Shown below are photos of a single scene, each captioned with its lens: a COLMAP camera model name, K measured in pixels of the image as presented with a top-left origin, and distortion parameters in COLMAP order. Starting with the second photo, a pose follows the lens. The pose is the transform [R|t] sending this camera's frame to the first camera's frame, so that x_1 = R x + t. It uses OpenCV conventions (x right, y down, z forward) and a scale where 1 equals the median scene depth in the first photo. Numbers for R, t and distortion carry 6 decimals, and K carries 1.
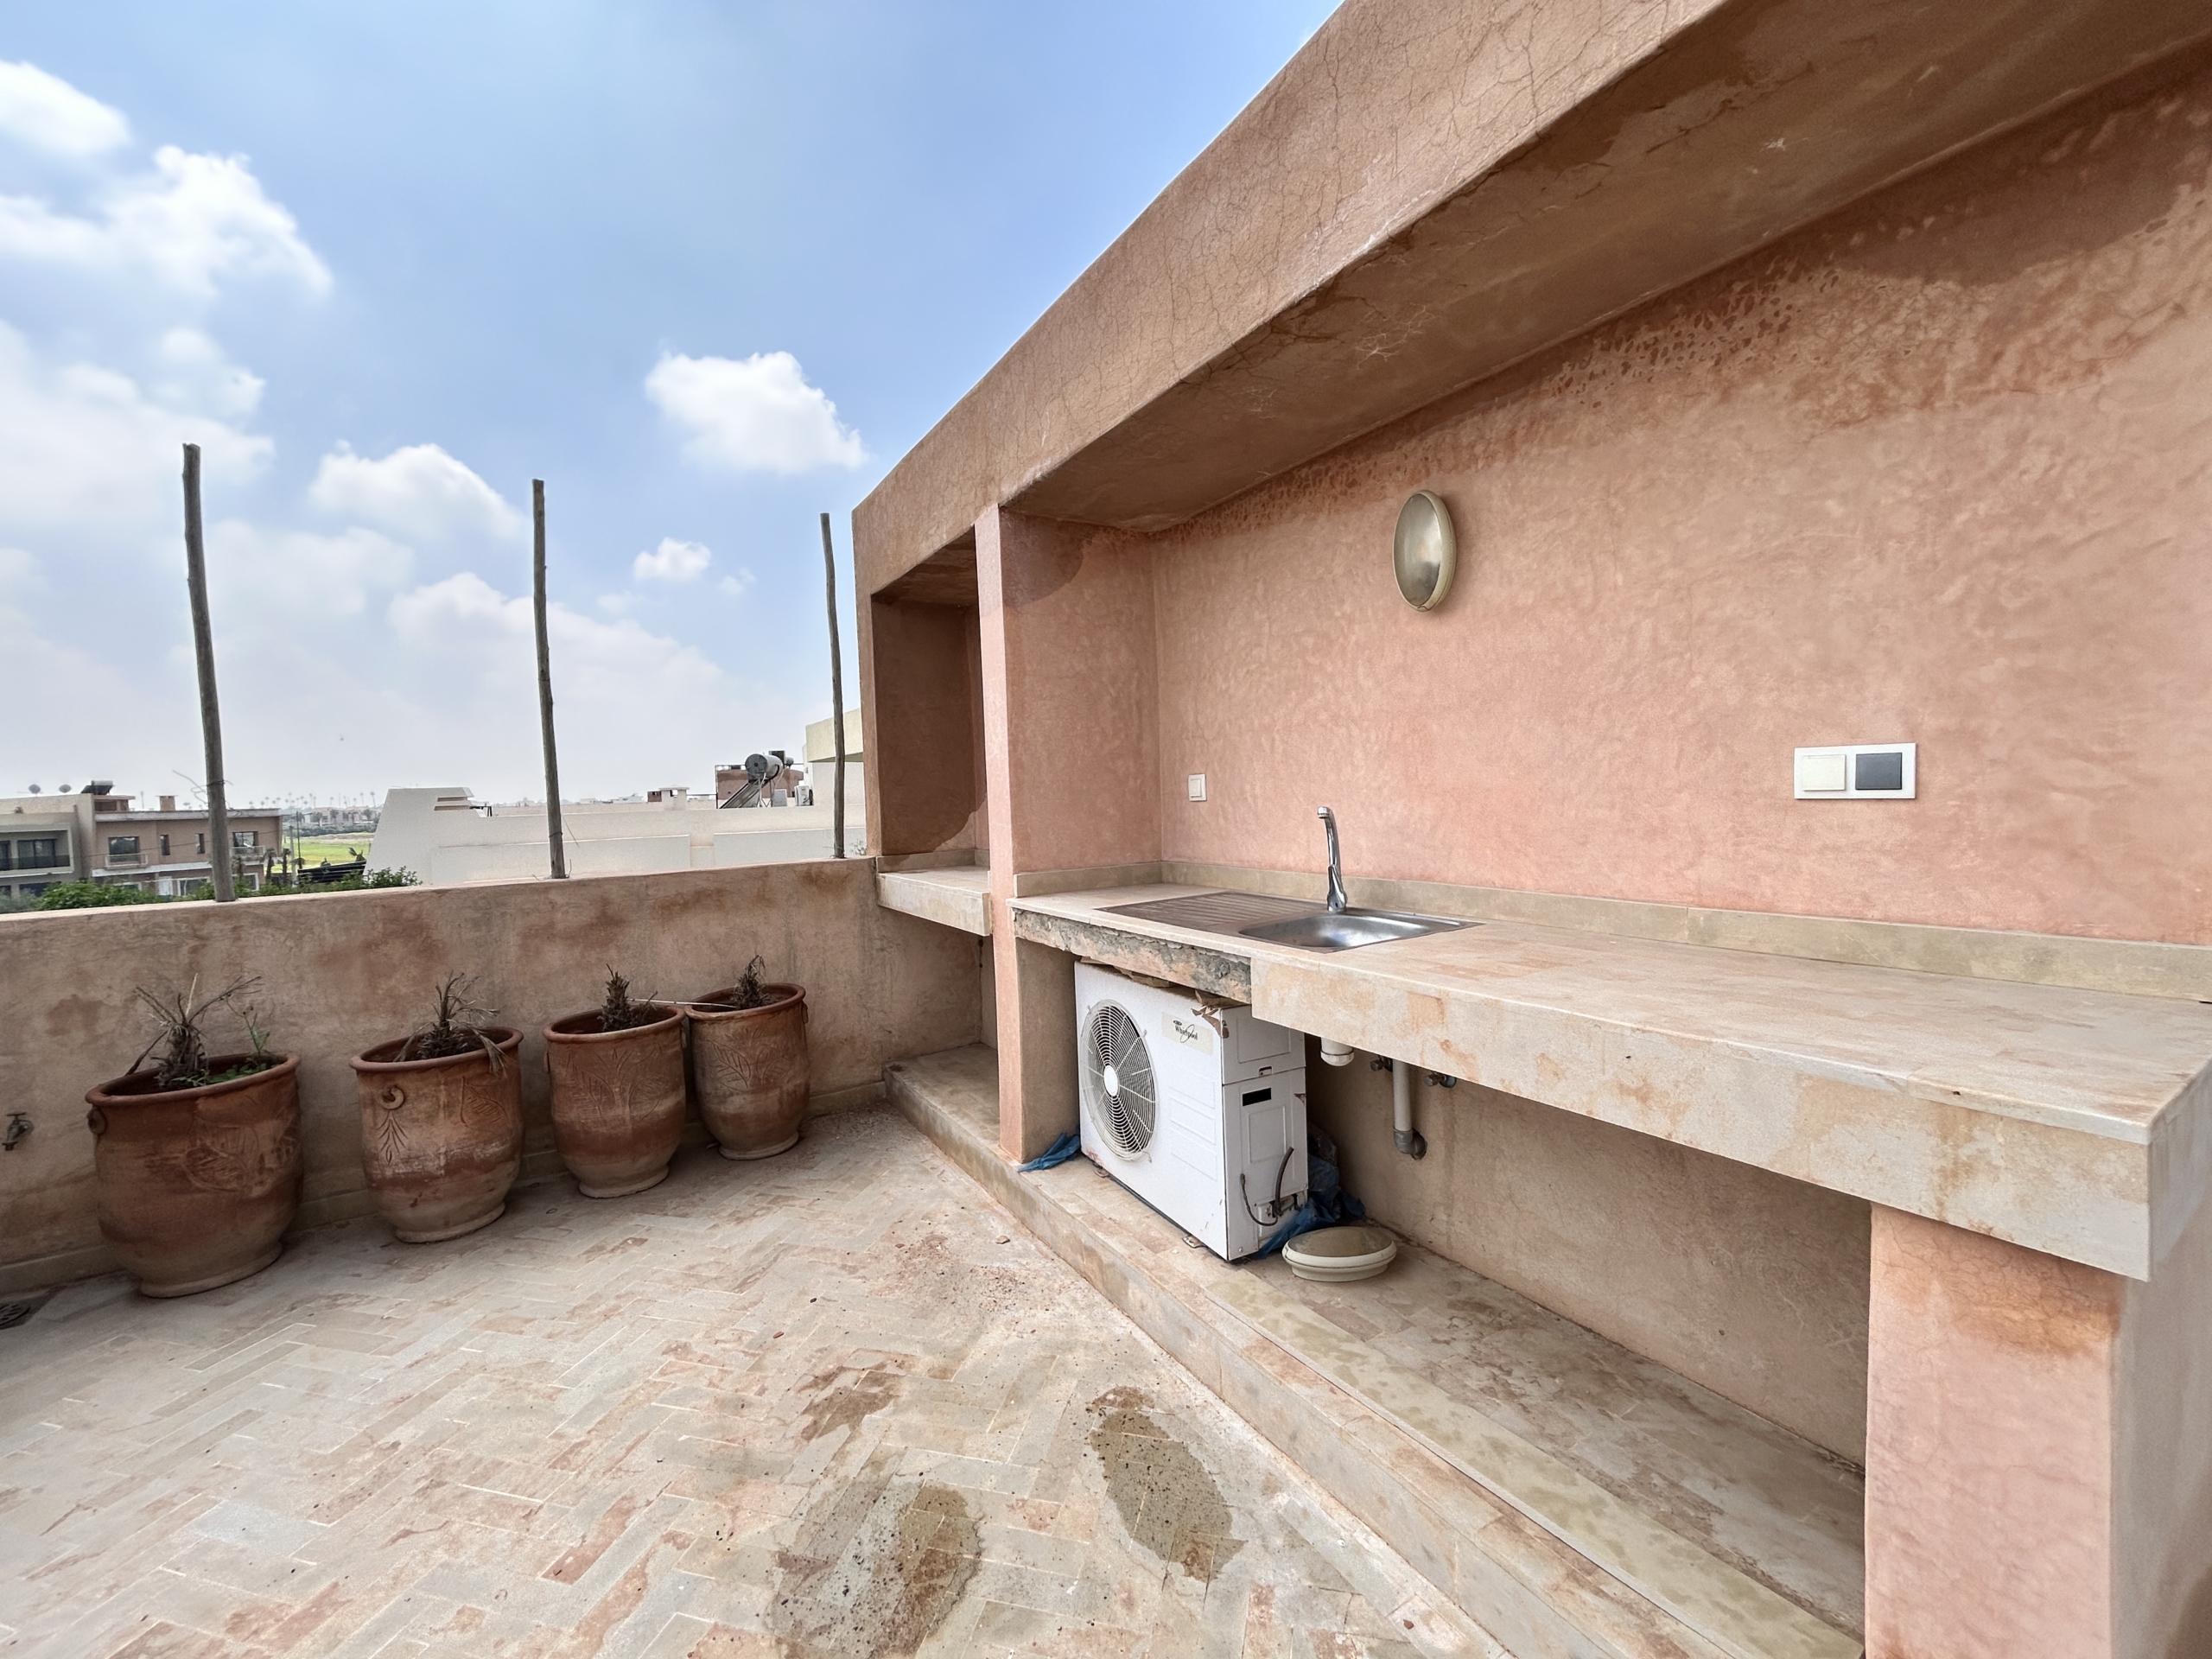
lens RADIAL K [[894.0, 0, 1110.5], [0, 894.0, 824.6], [0, 0, 1]] dist [-0.002335, 0.001048]
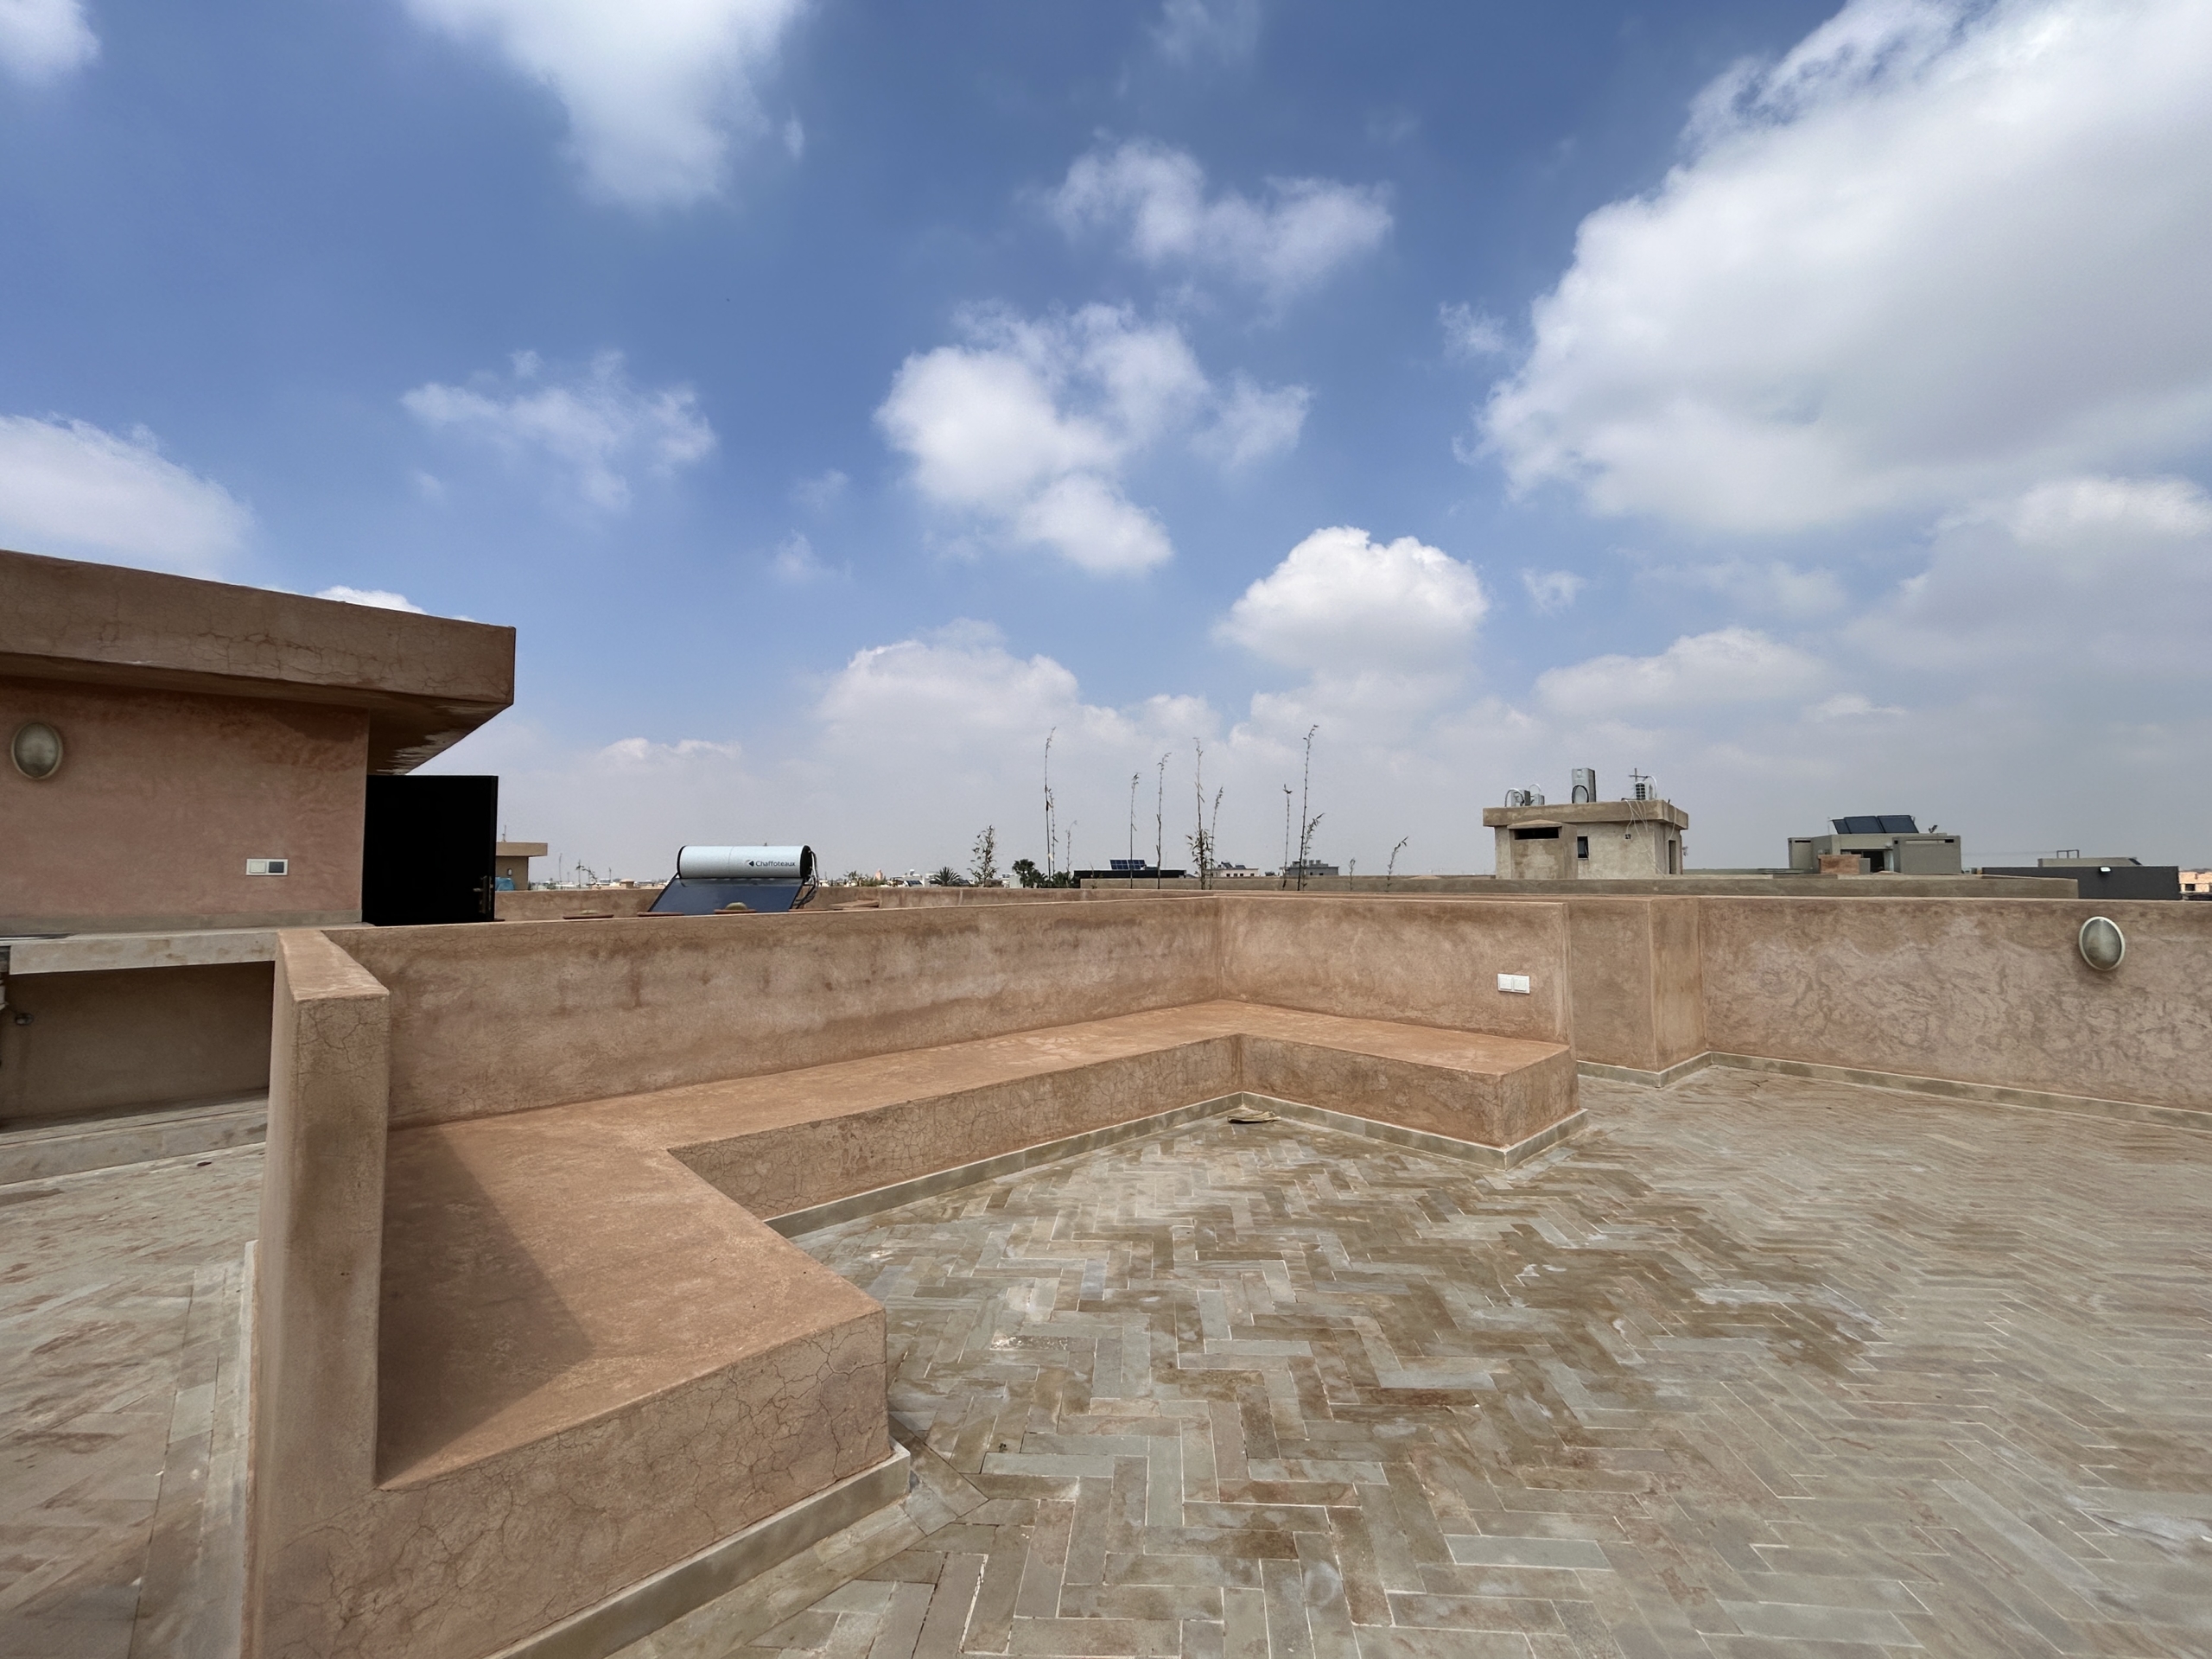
lens RADIAL K [[894.0, 0, 1108.1], [0, 894.0, 827.8], [0, 0, 1]] dist [-0.002335, 0.001048]
pose [[-0.197144, 0.078915, 0.977193, -3.054270], [0.044476, 0.996449, -0.071497, 0.172271], [-0.979365, 0.029366, -0.199954, -1.399178]]
